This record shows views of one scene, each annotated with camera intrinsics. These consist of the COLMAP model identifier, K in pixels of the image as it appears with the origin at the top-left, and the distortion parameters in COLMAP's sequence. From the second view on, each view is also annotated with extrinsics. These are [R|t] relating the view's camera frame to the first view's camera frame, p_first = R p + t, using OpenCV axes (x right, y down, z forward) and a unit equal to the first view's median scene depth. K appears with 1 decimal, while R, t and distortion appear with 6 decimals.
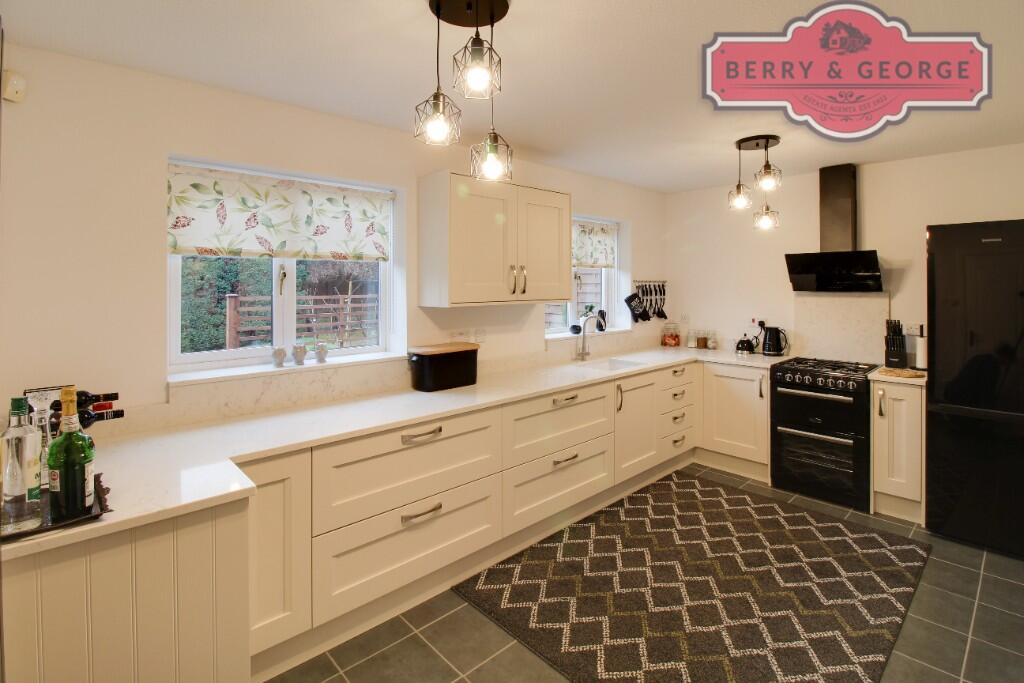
lens RADIAL K [[488.7, 0, 517.9], [0, 488.7, 289.1], [0, 0, 1]] dist [-0.002369, -0.000469]
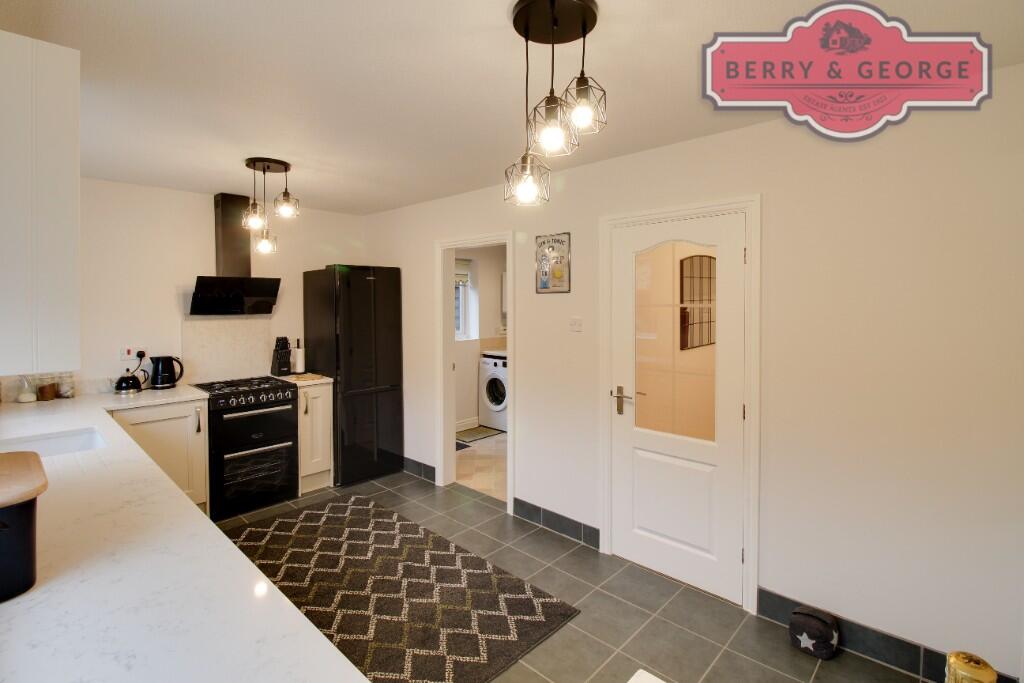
lens RADIAL K [[485.5, 0, 508.2], [0, 485.5, 314.8], [0, 0, 1]] dist [-0.000090, -0.000274]
pose [[-0.038638, -0.020040, 0.999052, -0.497341], [0.013725, 0.999694, 0.020584, -0.009324], [-0.999159, 0.014508, -0.038351, 0.527655]]
